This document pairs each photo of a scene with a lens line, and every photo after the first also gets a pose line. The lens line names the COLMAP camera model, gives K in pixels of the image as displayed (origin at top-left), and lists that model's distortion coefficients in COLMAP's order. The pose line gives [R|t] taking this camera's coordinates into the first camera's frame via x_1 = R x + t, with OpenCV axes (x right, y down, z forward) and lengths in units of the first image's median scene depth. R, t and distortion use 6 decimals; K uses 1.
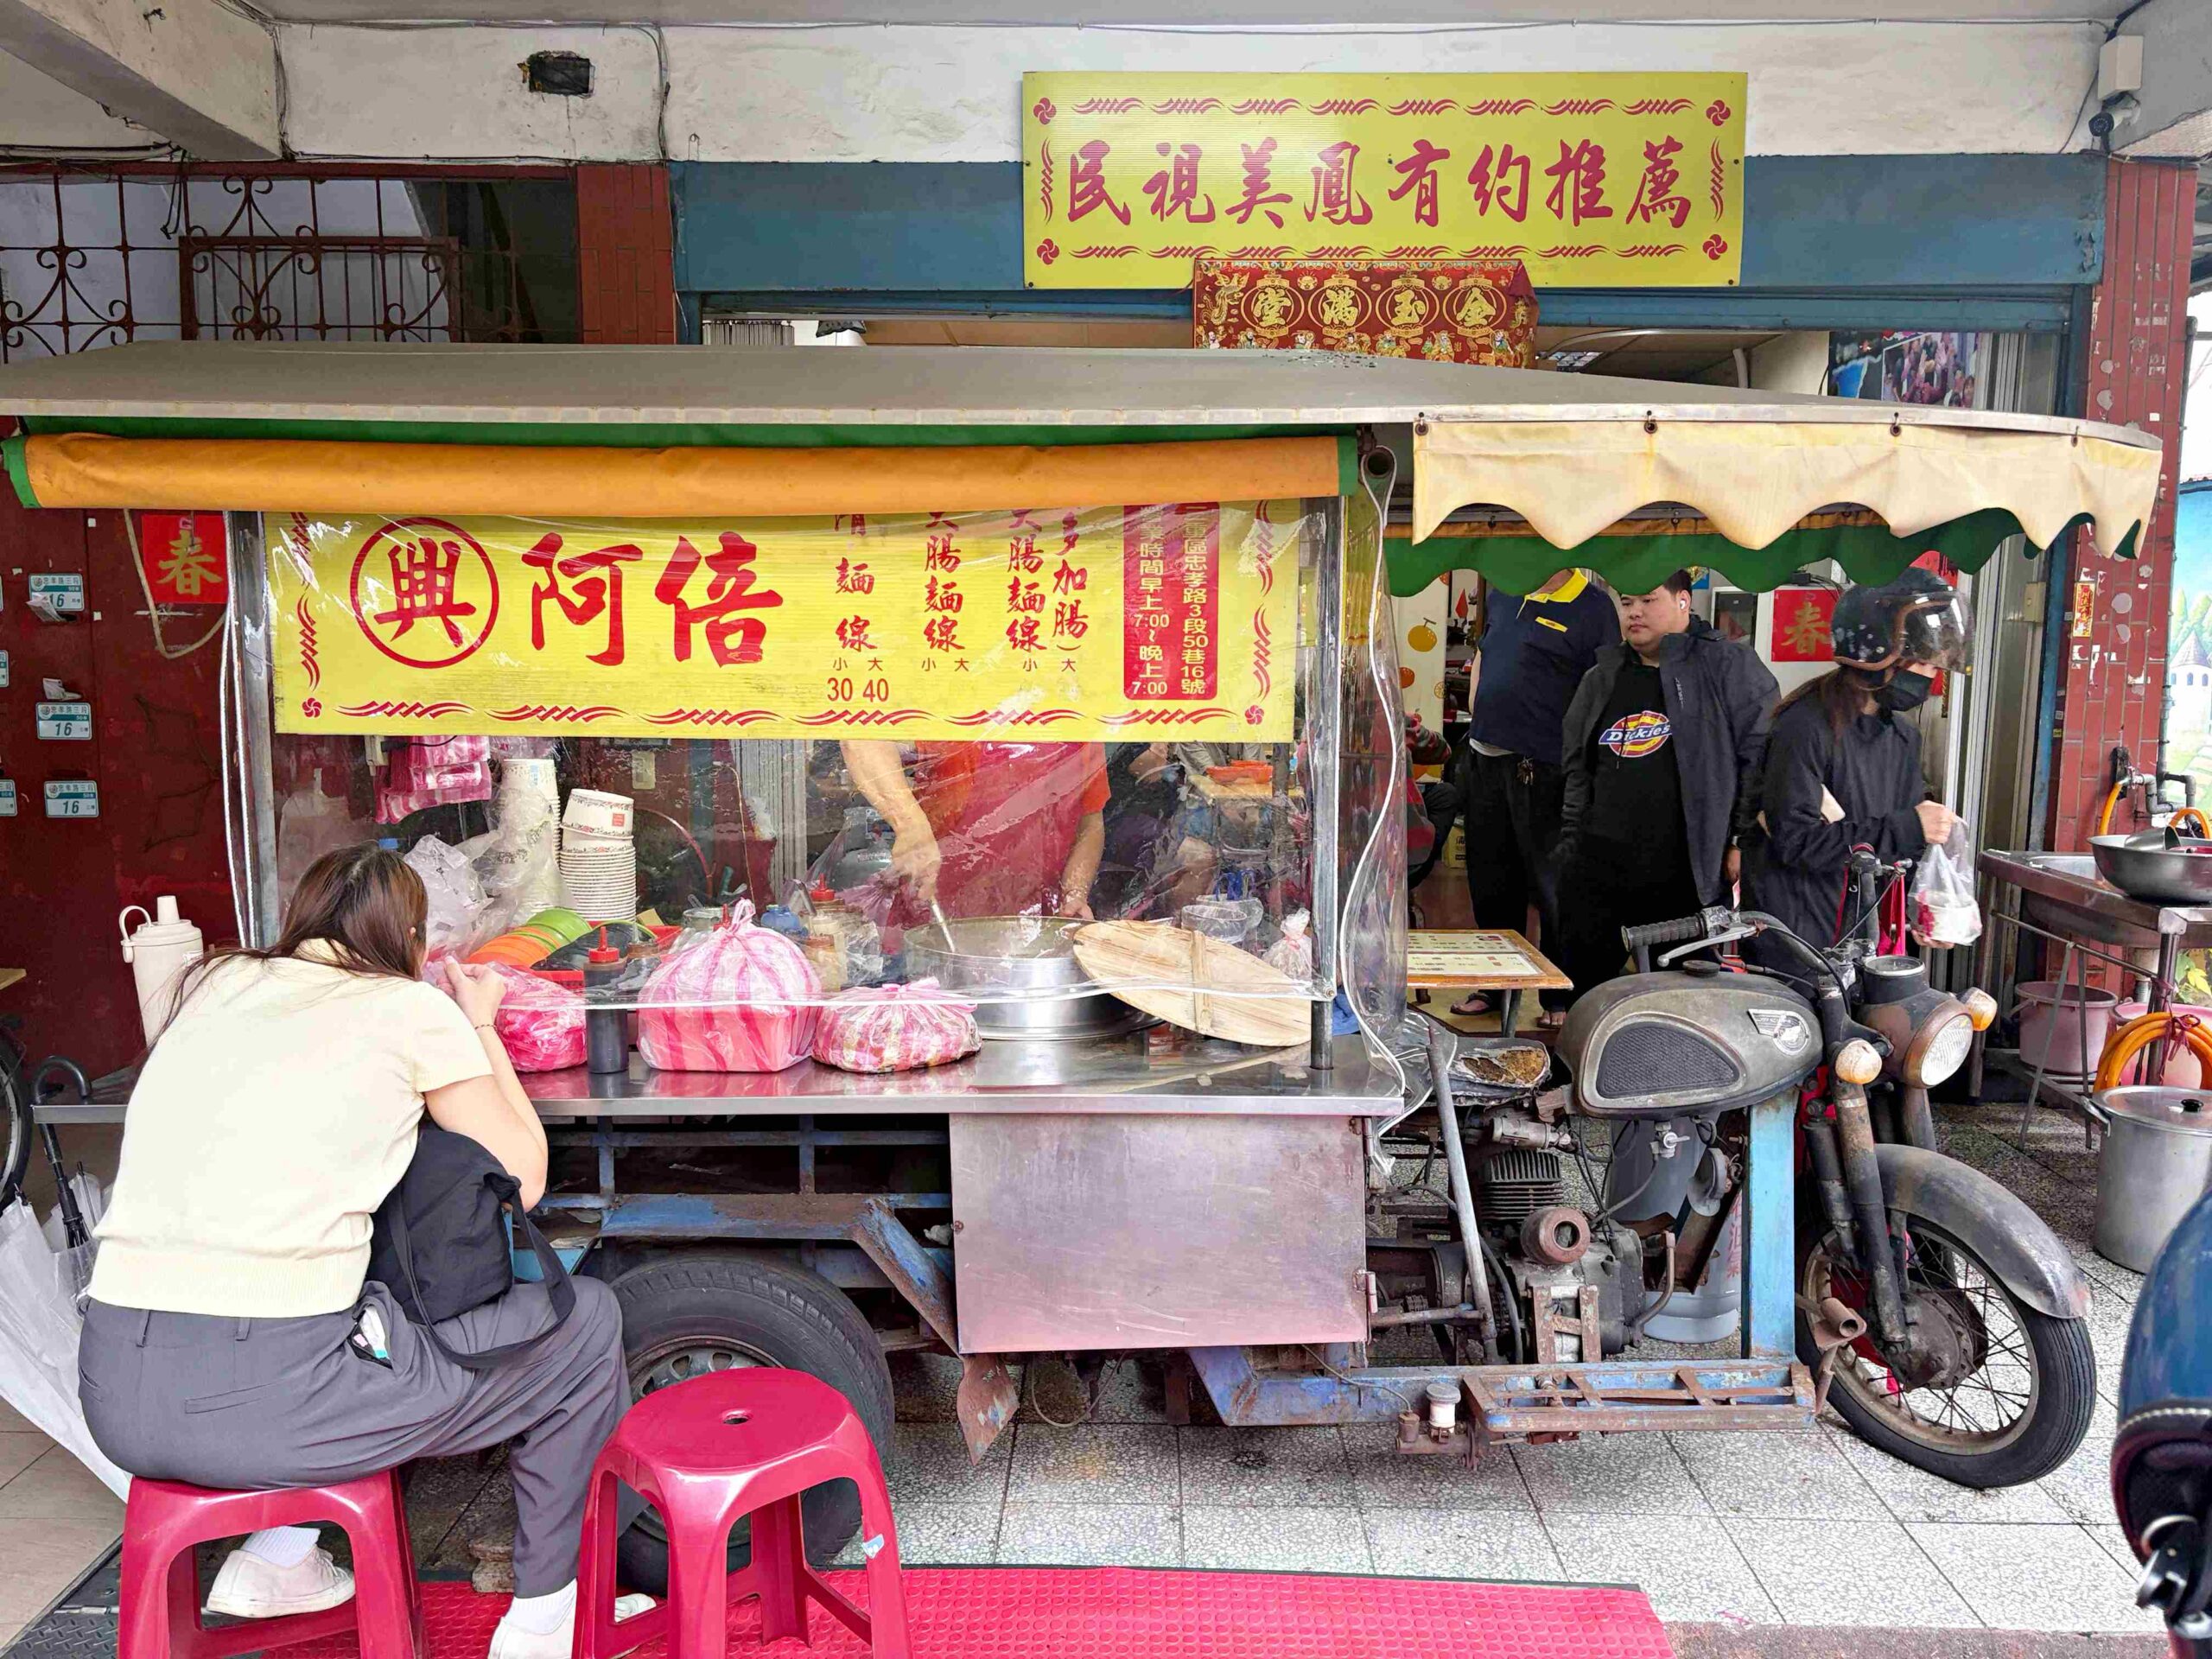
lens RADIAL K [[1640.6, 0, 1114.7], [0, 1640.6, 846.8], [0, 0, 1]] dist [0.019614, 0.004345]
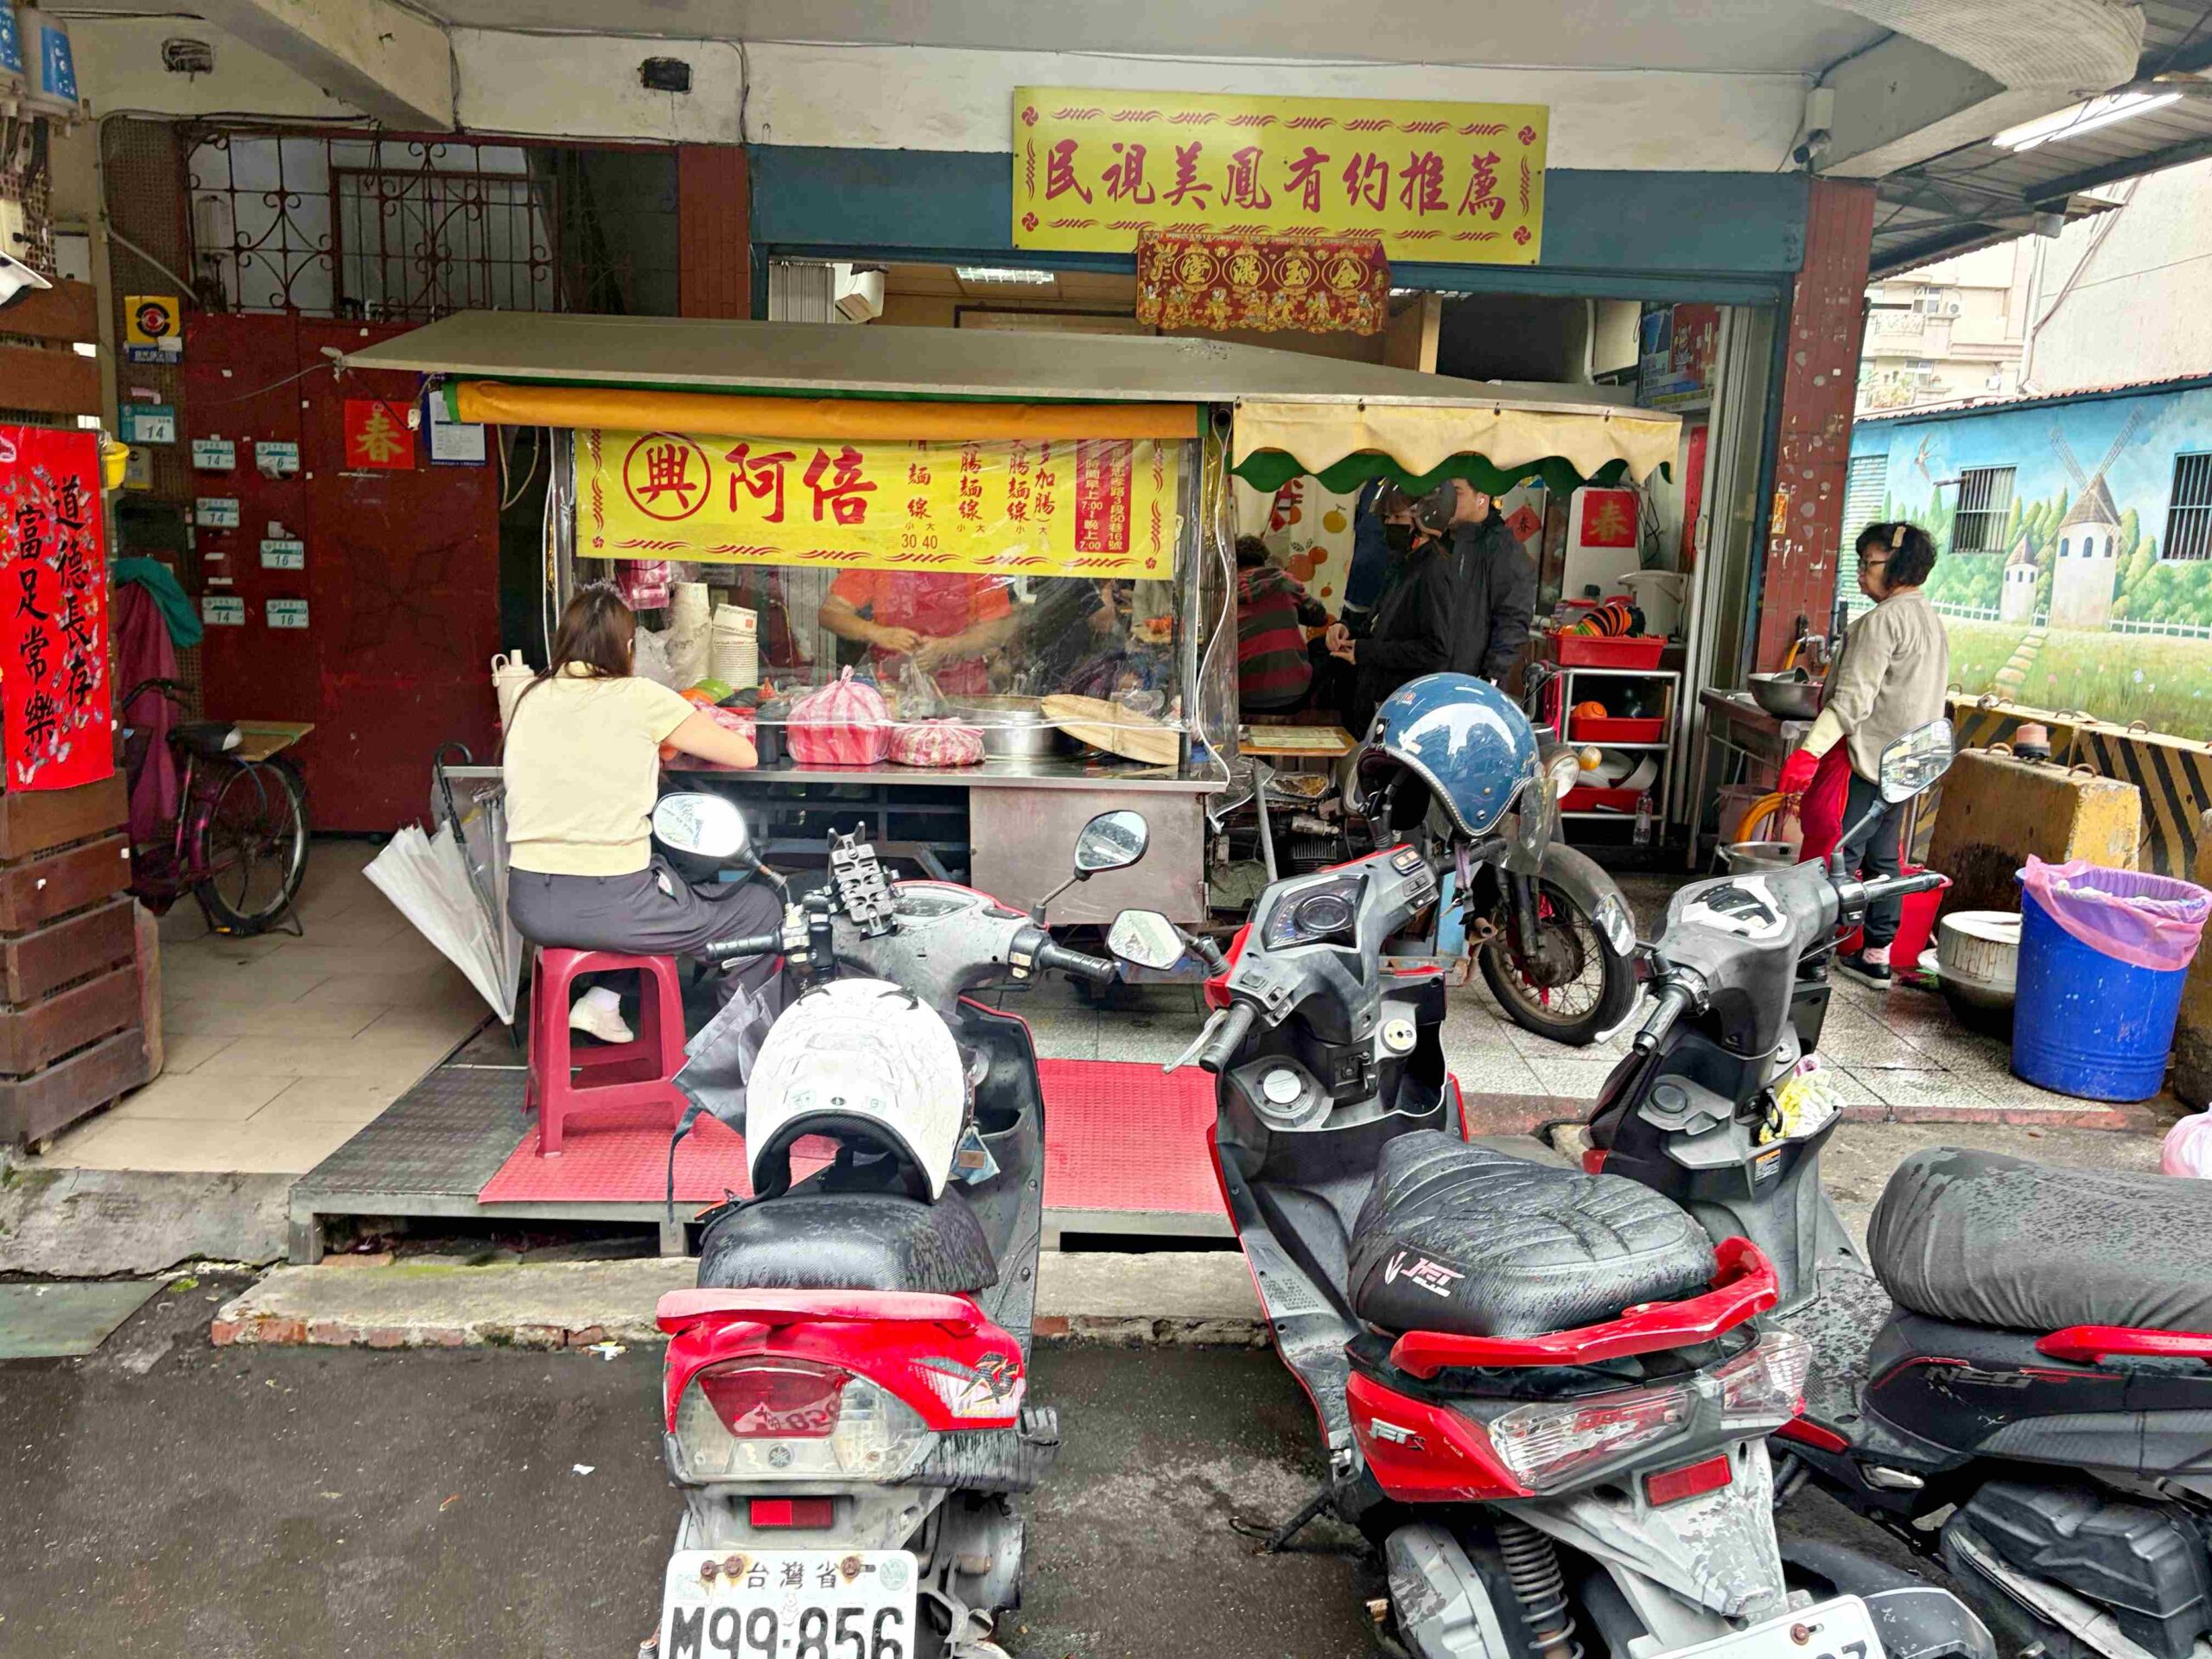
lens RADIAL K [[1626.4, 0, 1106.0], [0, 1626.4, 829.5], [0, 0, 1]] dist [0.025557, -0.005363]
pose [[0.999467, 0.024082, 0.022021, 0.004020], [-0.025463, 0.997578, 0.064726, 0.045732], [-0.020409, -0.065253, 0.997660, -0.367025]]
